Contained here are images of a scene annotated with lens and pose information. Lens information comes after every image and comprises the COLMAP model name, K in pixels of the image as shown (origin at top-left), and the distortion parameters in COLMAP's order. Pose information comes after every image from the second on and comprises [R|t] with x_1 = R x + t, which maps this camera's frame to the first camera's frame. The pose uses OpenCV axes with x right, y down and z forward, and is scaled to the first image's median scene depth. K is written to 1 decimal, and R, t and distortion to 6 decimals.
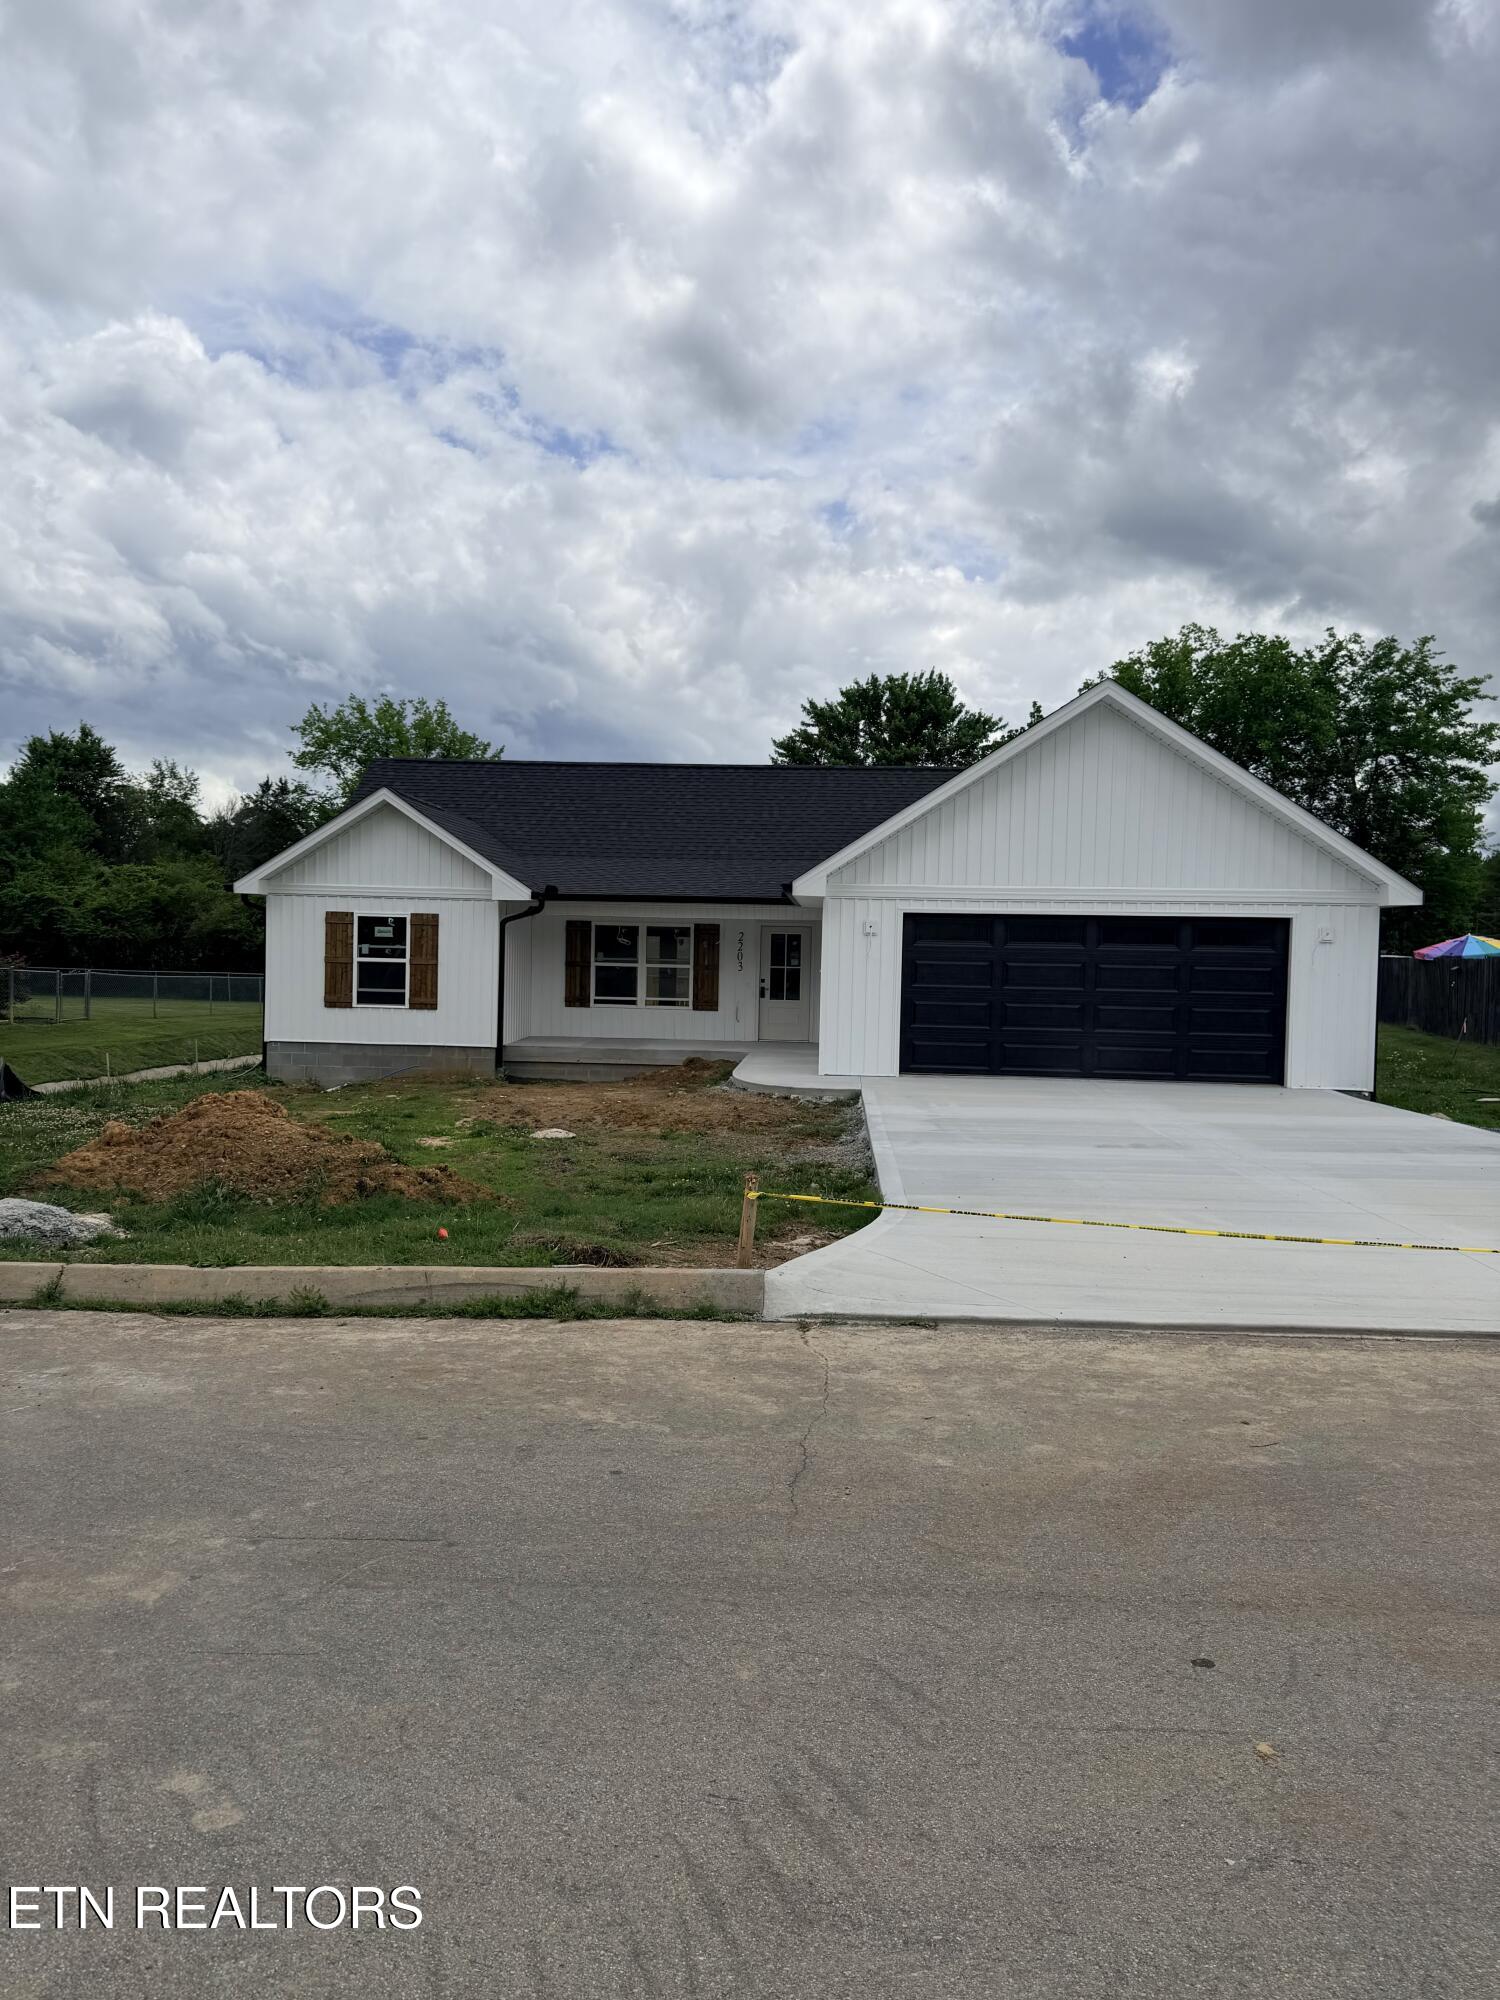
lens RADIAL K [[1417.9, 0, 756.9], [0, 1417.9, 989.4], [0, 0, 1]] dist [0.057695, -0.057510]
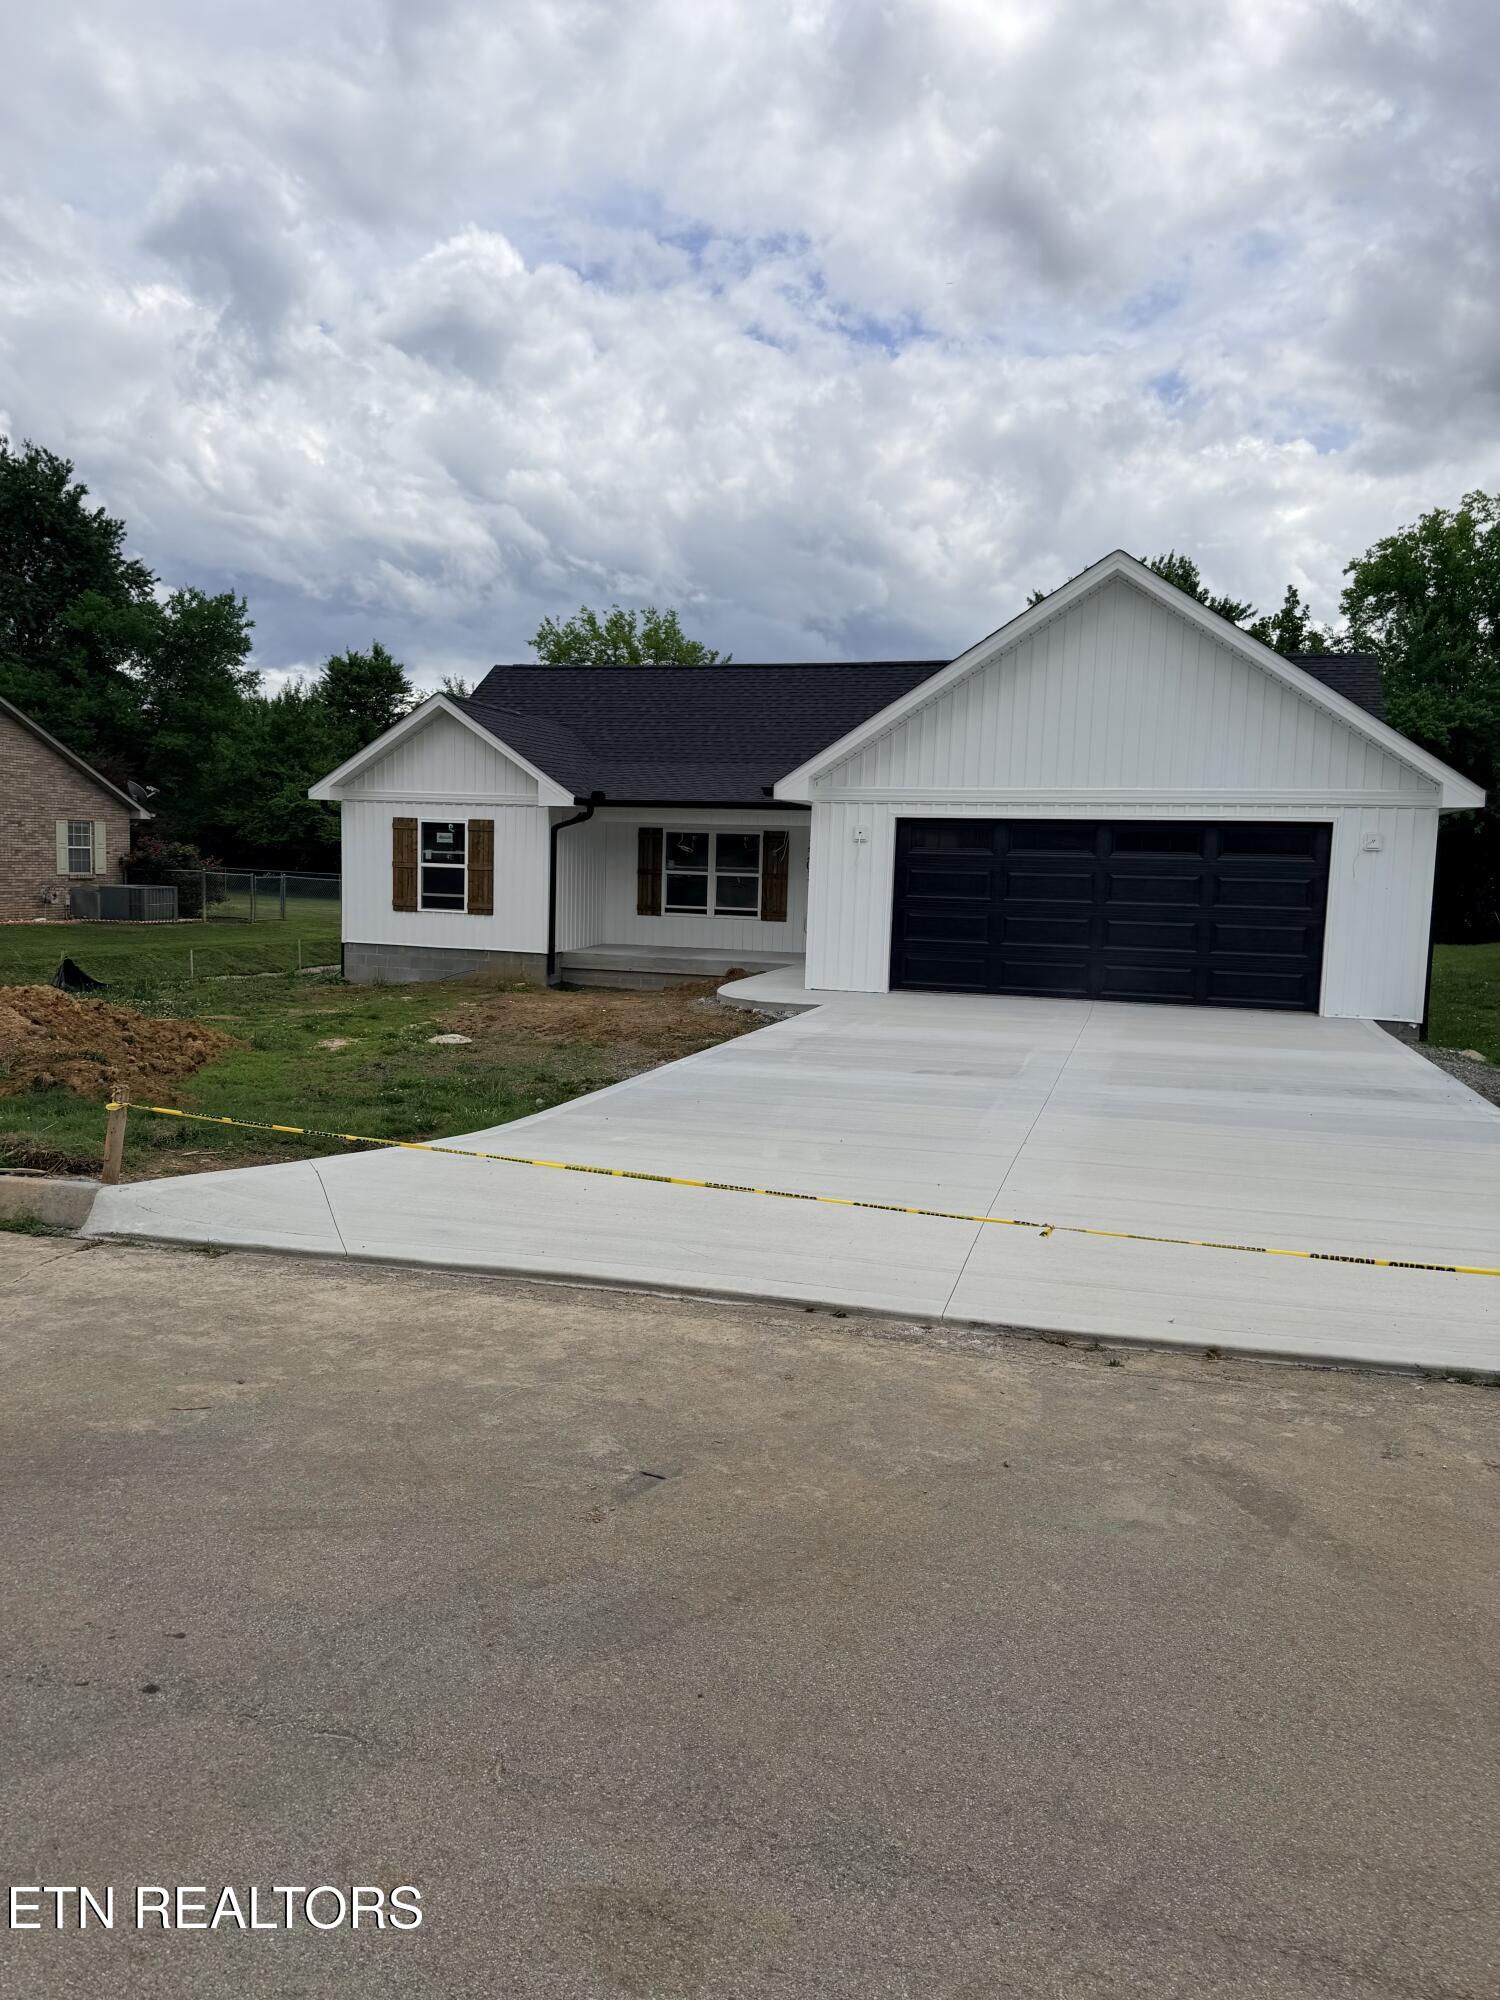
lens RADIAL K [[1417.9, 0, 828.2], [0, 1417.9, 1036.2], [0, 0, 1]] dist [0.057695, -0.057510]
pose [[0.975661, 0.034195, -0.216601, 0.264927], [-0.014232, 0.995558, 0.093063, 0.002343], [0.218822, -0.087715, 0.971814, 0.076105]]
